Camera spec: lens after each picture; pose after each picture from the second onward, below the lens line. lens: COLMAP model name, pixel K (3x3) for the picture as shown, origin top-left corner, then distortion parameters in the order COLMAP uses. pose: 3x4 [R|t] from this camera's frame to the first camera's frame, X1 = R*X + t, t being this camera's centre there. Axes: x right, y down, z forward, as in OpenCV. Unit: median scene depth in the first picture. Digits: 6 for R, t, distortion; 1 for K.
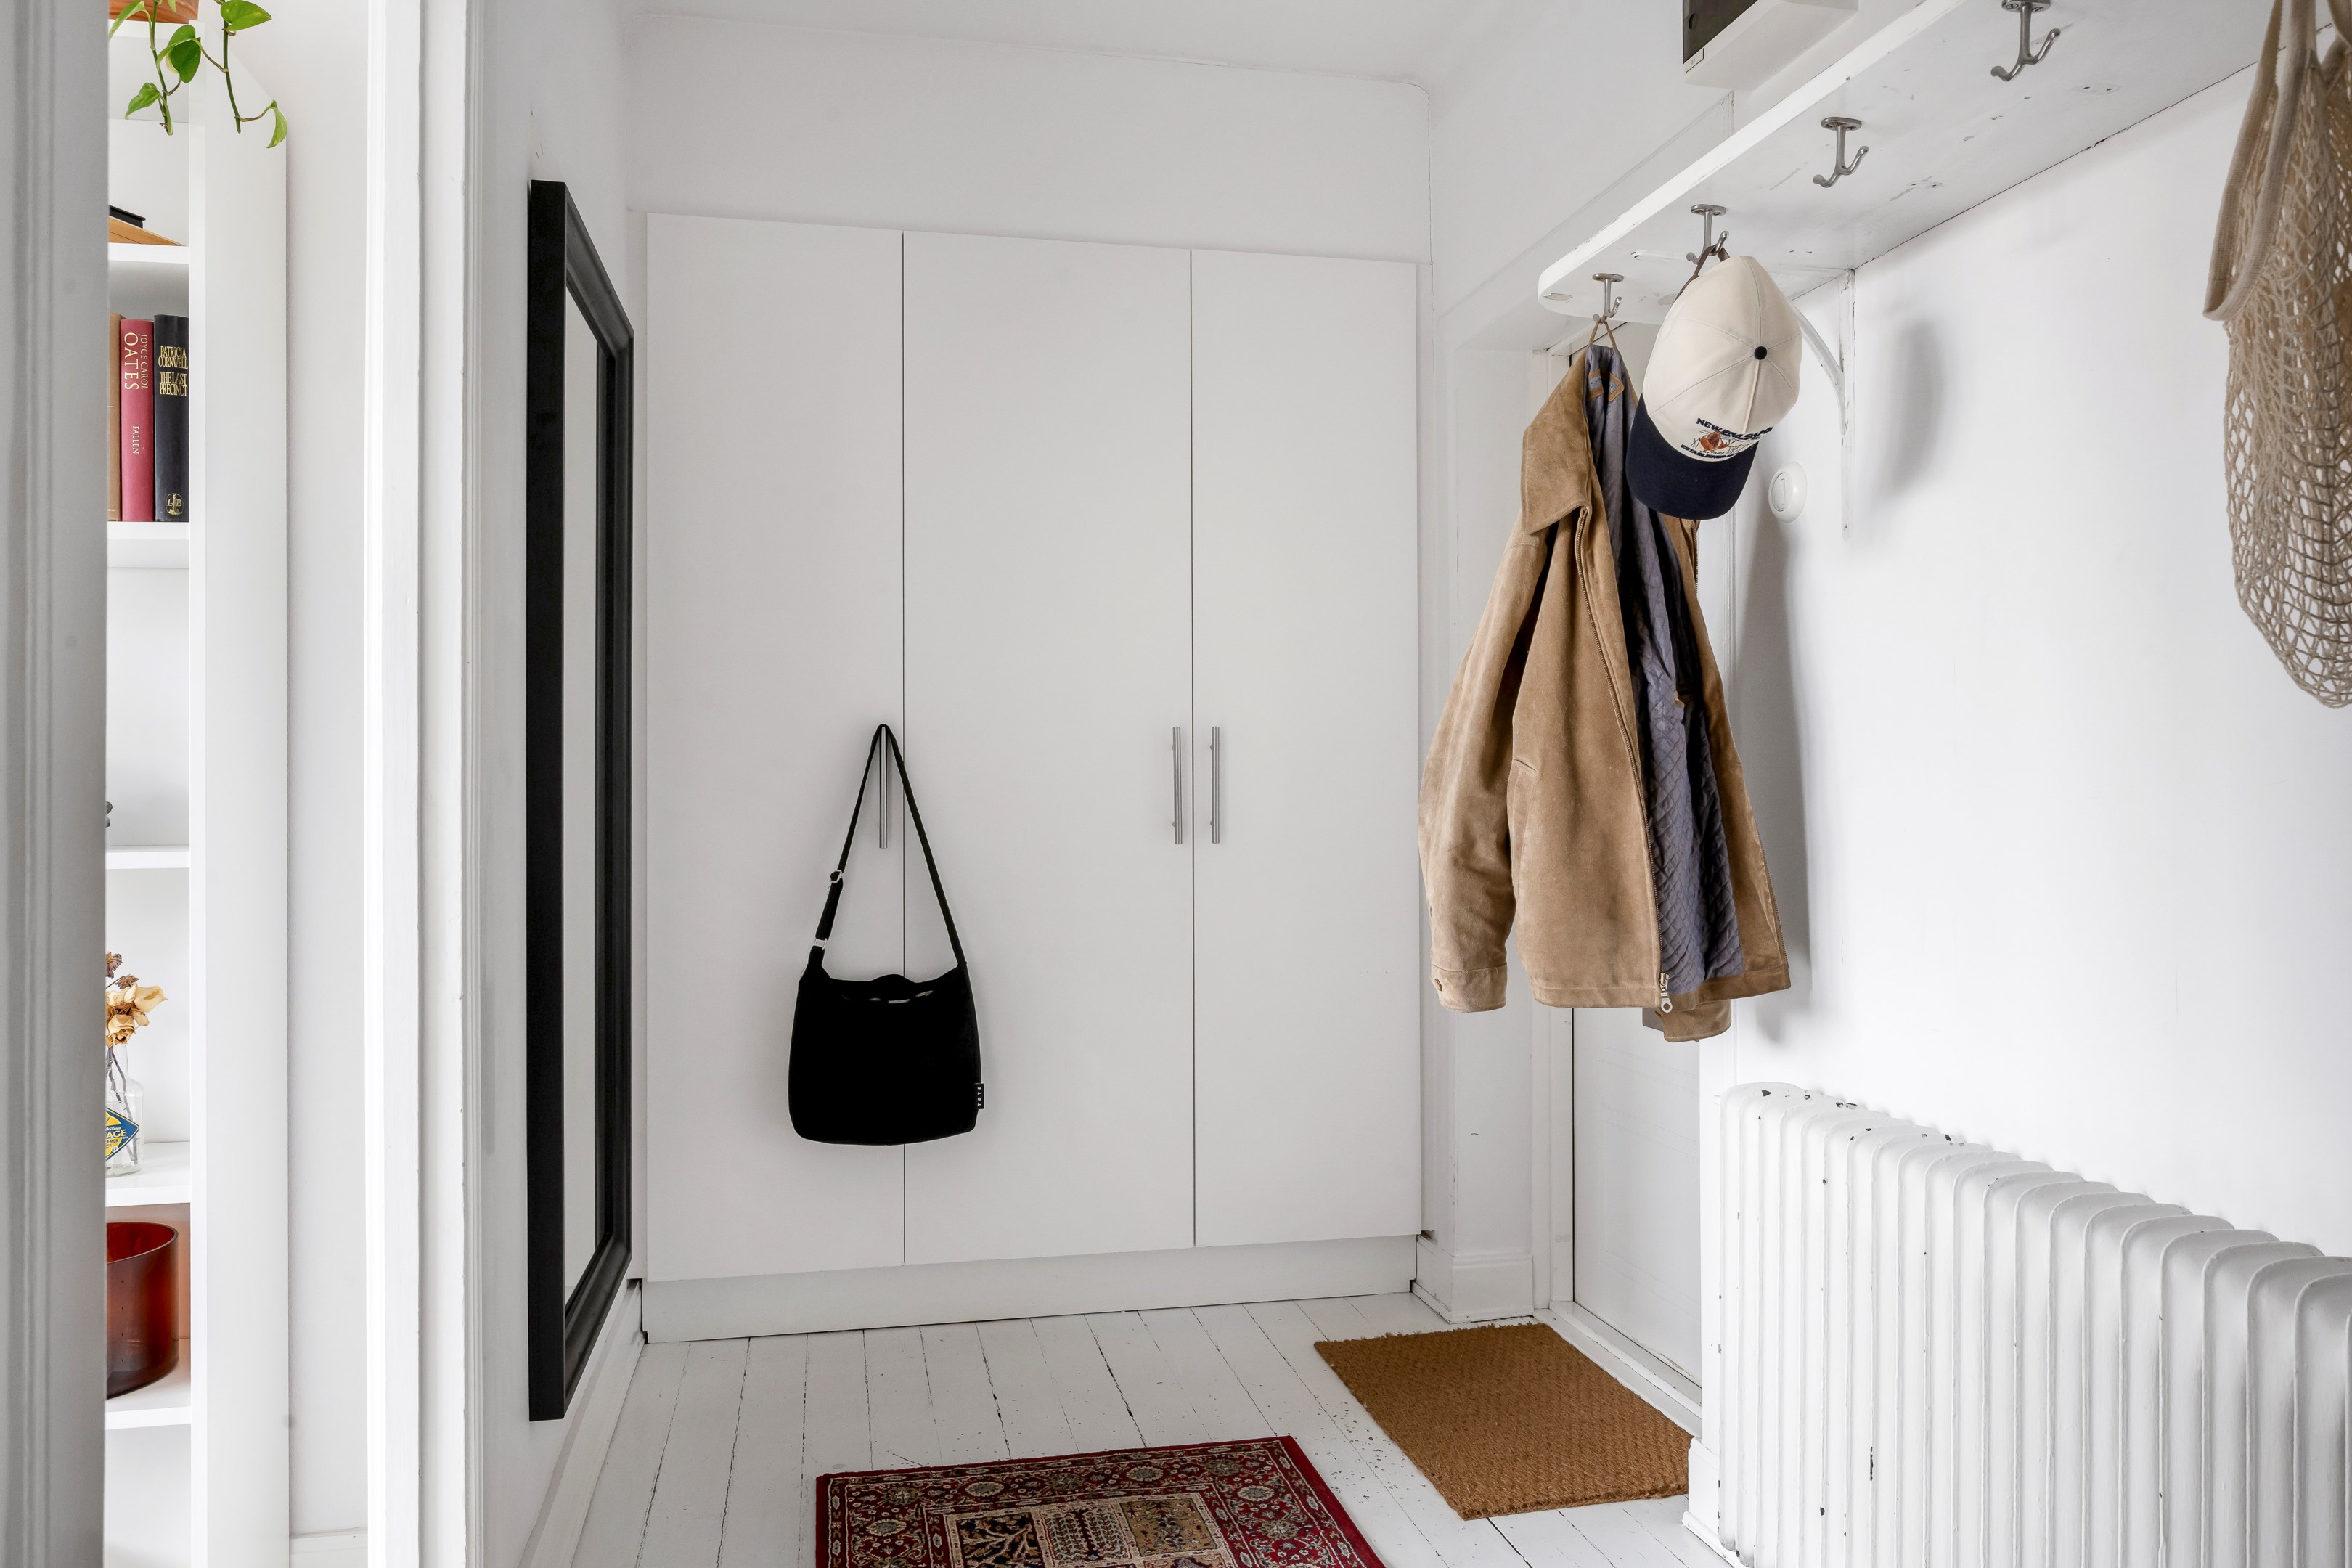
lens RADIAL K [[1627.5, 0, 1176.0], [0, 1627.5, 784.0], [0, 0, 1]] dist [-0.000755, -0.000181]
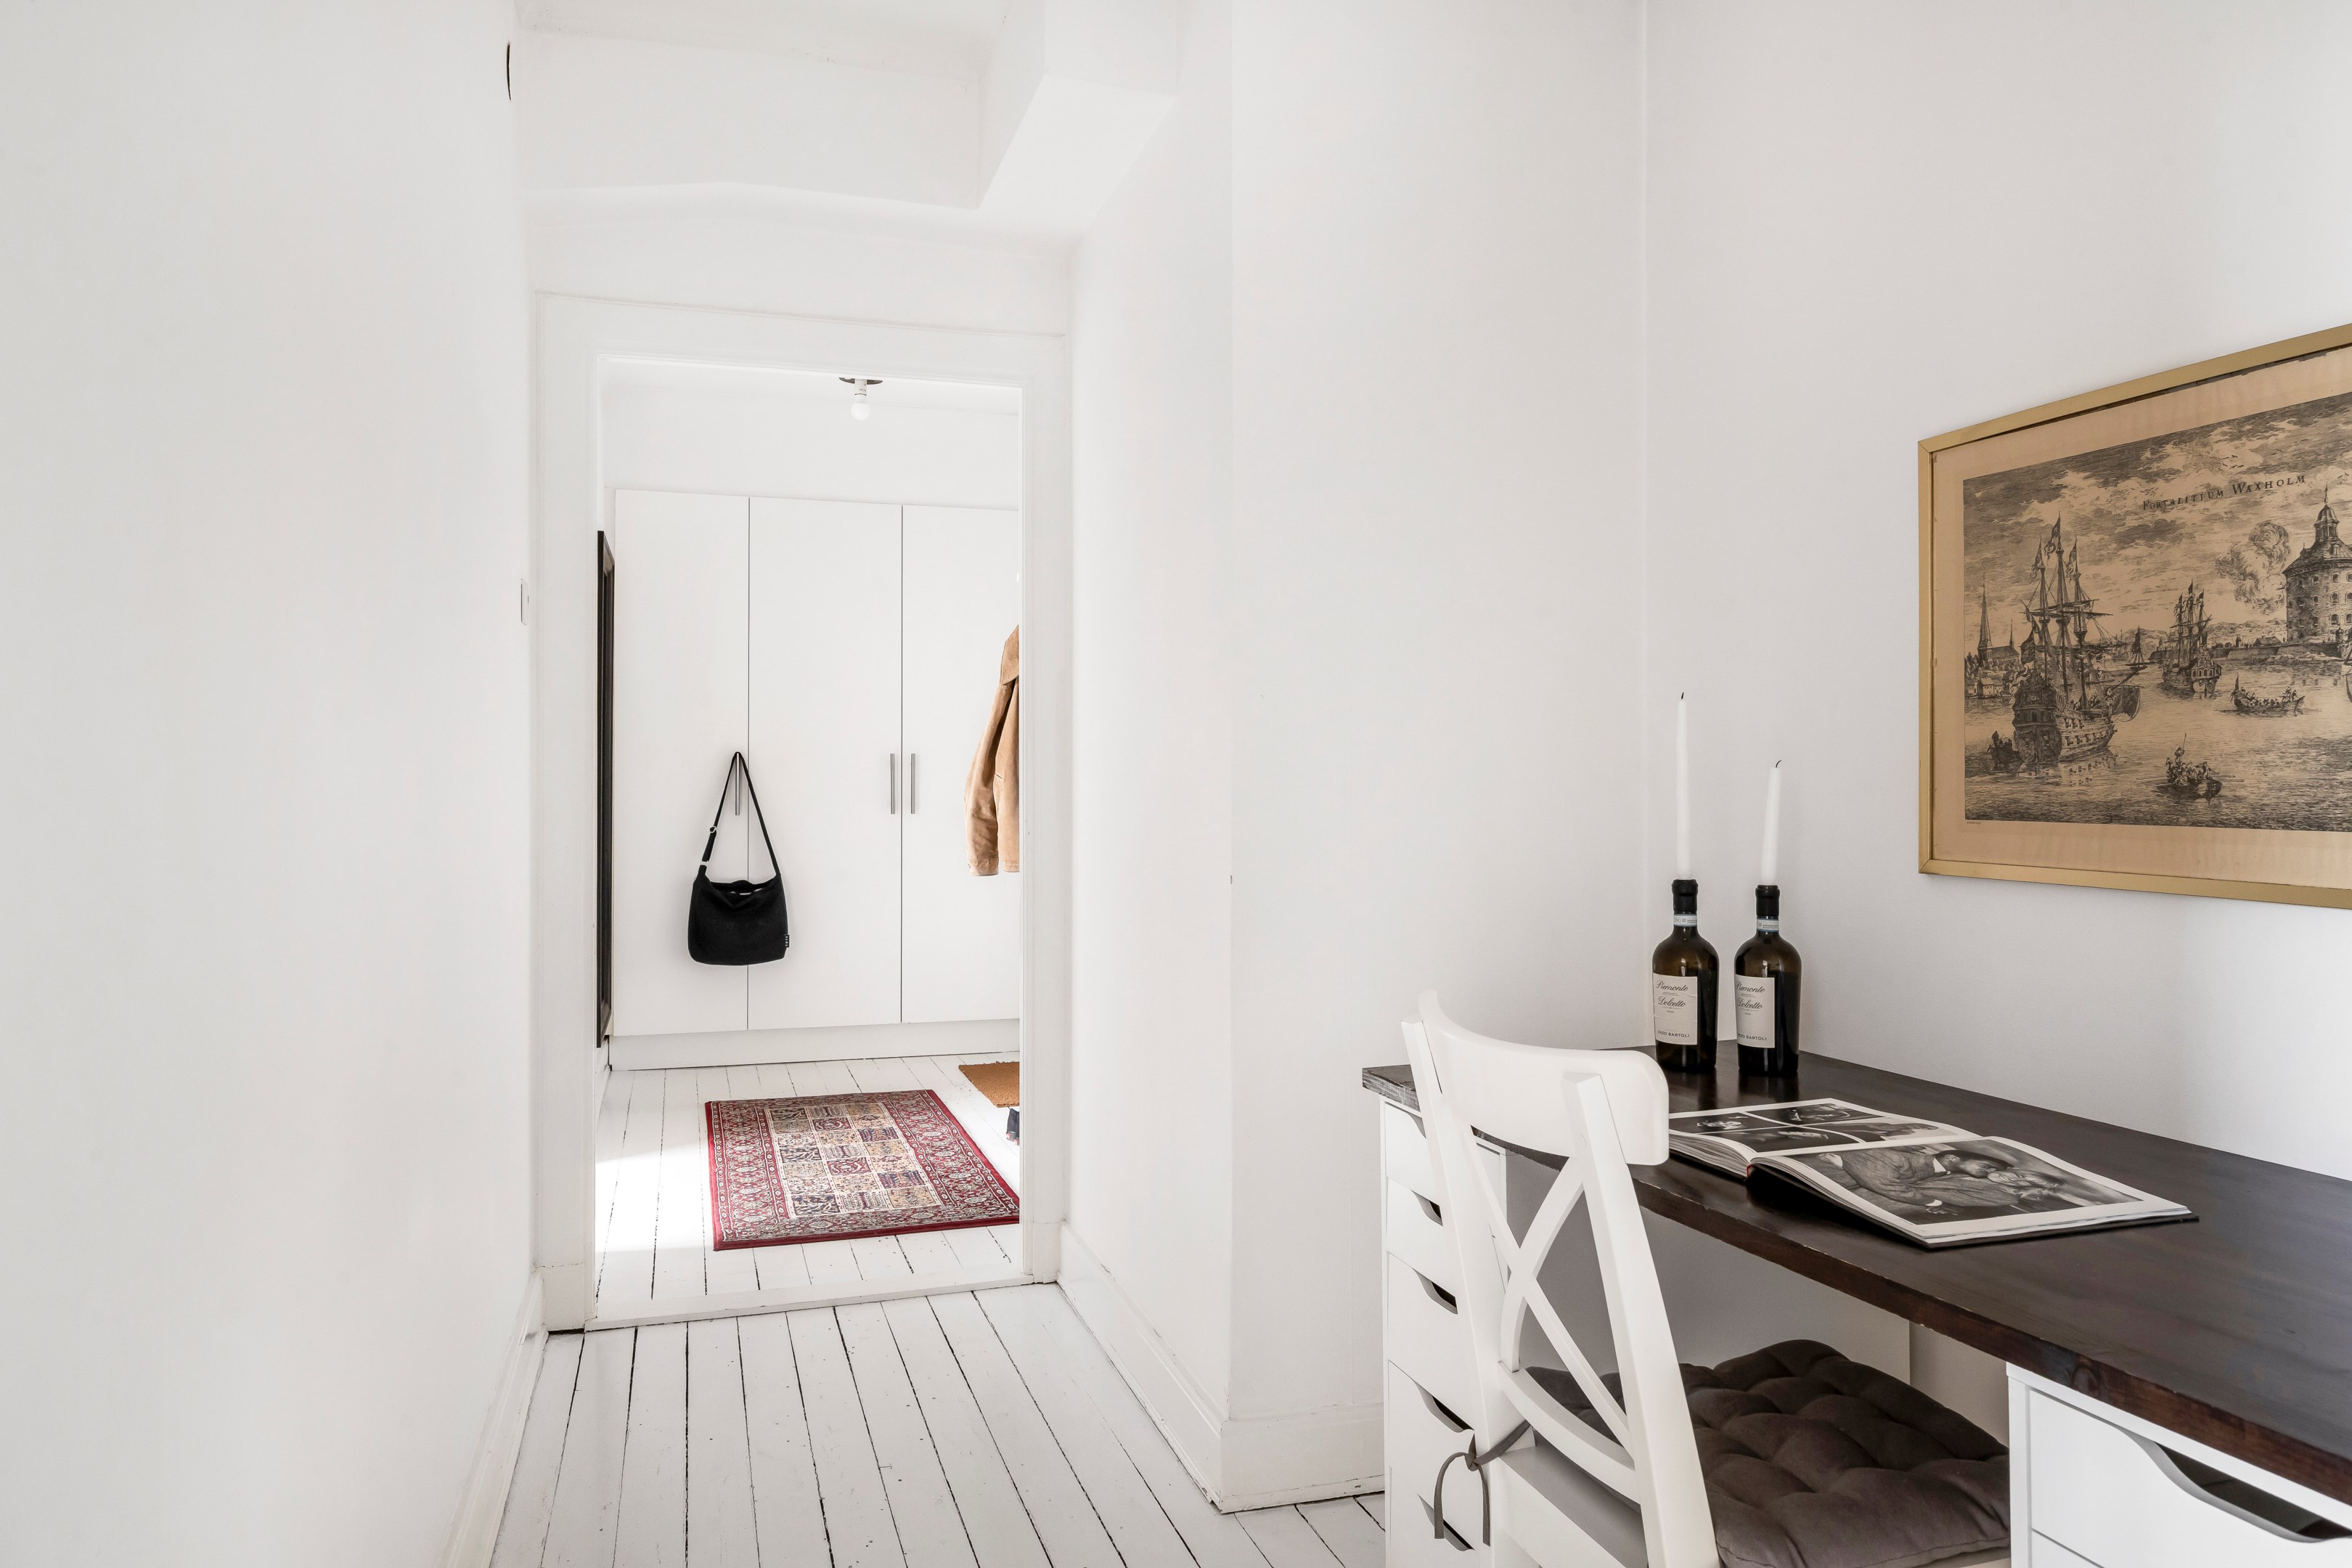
lens RADIAL K [[1566.0, 0, 1176.0], [0, 1566.0, 784.0], [0, 0, 1]] dist [-0.036116, -0.000212]
pose [[0.995120, 0.006085, 0.098485, 0.160320], [-0.006182, 0.999981, 0.000680, -0.002425], [-0.098479, -0.001286, 0.995138, -0.923843]]
